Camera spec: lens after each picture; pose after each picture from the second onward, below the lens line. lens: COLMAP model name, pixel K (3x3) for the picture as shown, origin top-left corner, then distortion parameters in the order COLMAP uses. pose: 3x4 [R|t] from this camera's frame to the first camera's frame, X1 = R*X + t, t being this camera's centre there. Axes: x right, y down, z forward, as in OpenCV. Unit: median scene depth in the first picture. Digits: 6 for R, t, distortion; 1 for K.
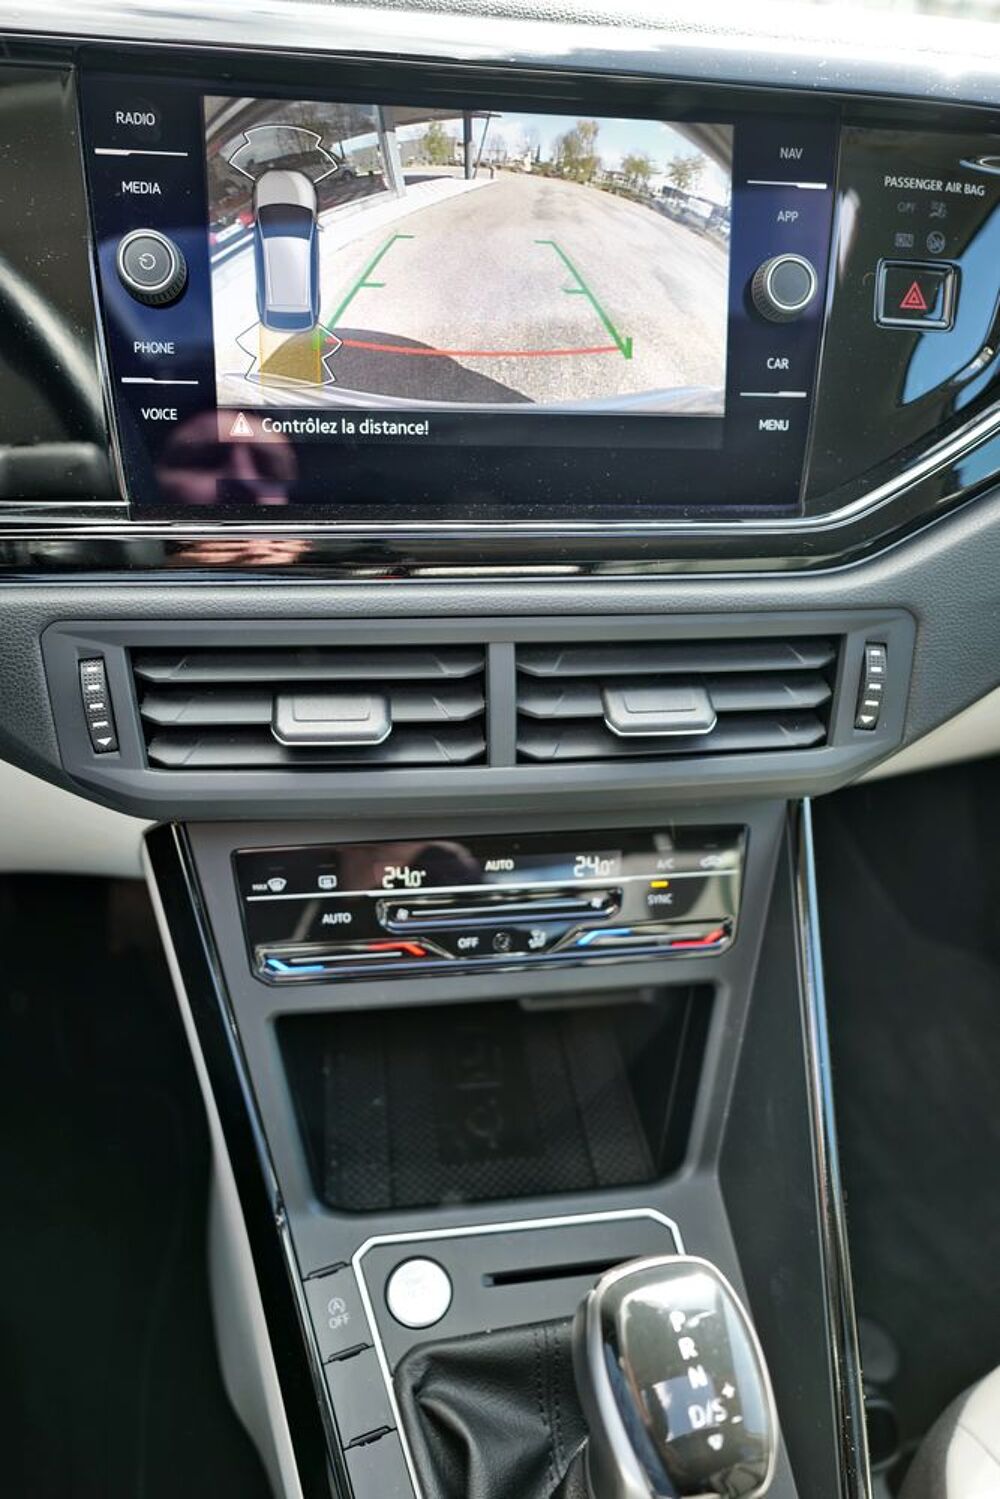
lens RADIAL K [[1069.2, 0, 500.7], [0, 1069.2, 752.1], [0, 0, 1]] dist [-0.008547, 0.007697]
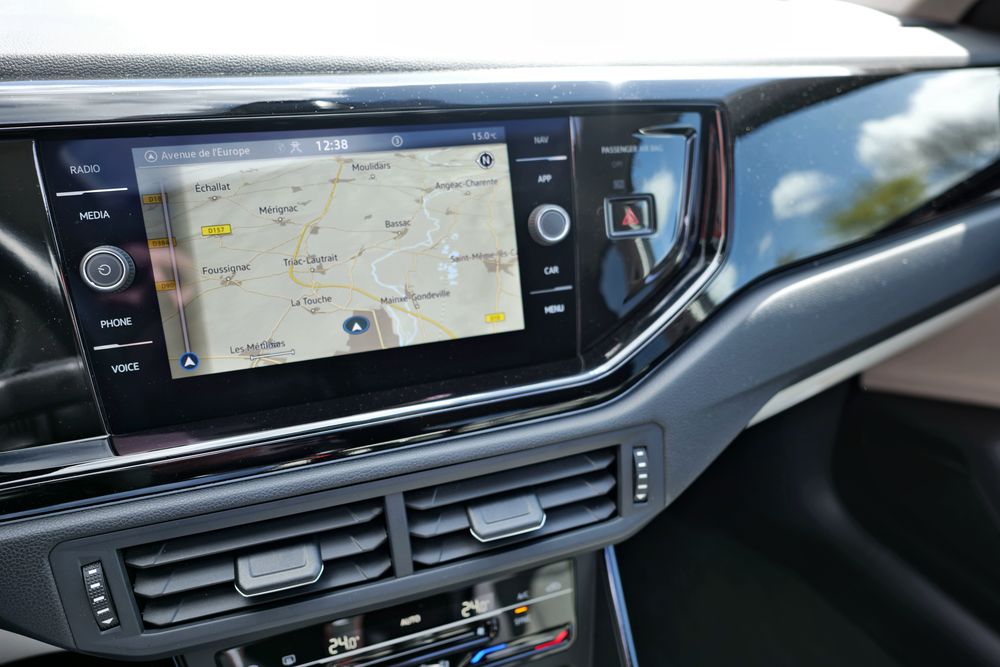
lens RADIAL K [[713.3, 0, 499.8], [0, 713.3, 330.0], [0, 0, 1]] dist [-0.008547, 0.007697]
pose [[0.980170, -0.124982, 0.153775, 0.020711], [0.135177, 0.989140, -0.057692, -0.239051], [-0.144895, 0.077335, 0.986420, 0.012357]]
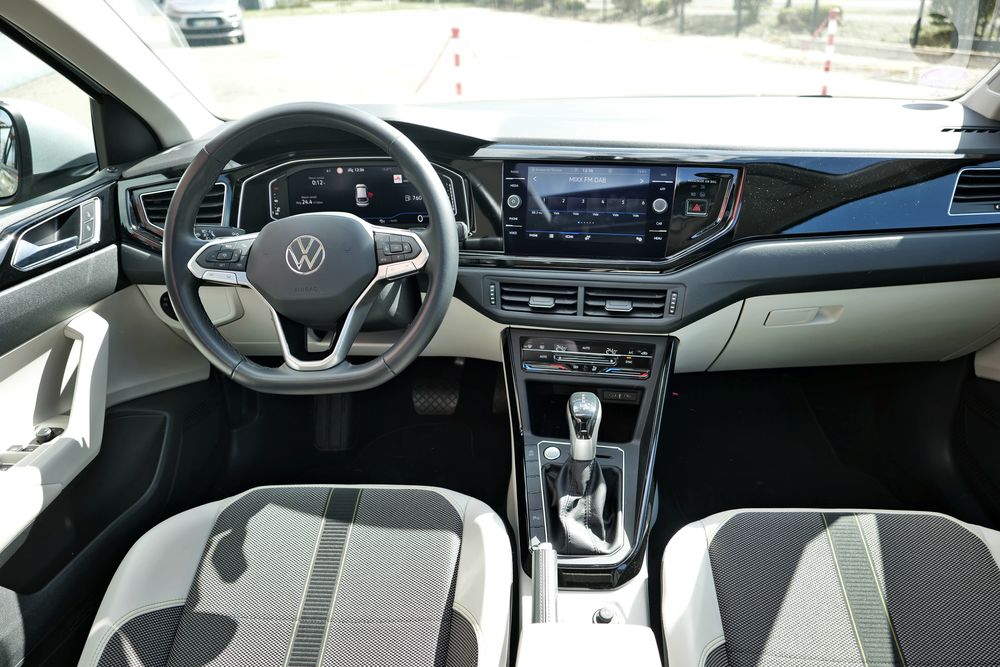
lens RADIAL K [[713.3, 0, 507.3], [0, 713.3, 331.6], [0, 0, 1]] dist [-0.008547, 0.007697]
pose [[0.929889, 0.073736, -0.360374, 0.751495], [-0.115889, 0.988537, -0.096769, 0.377945], [0.349107, 0.131748, 0.927775, -1.697785]]
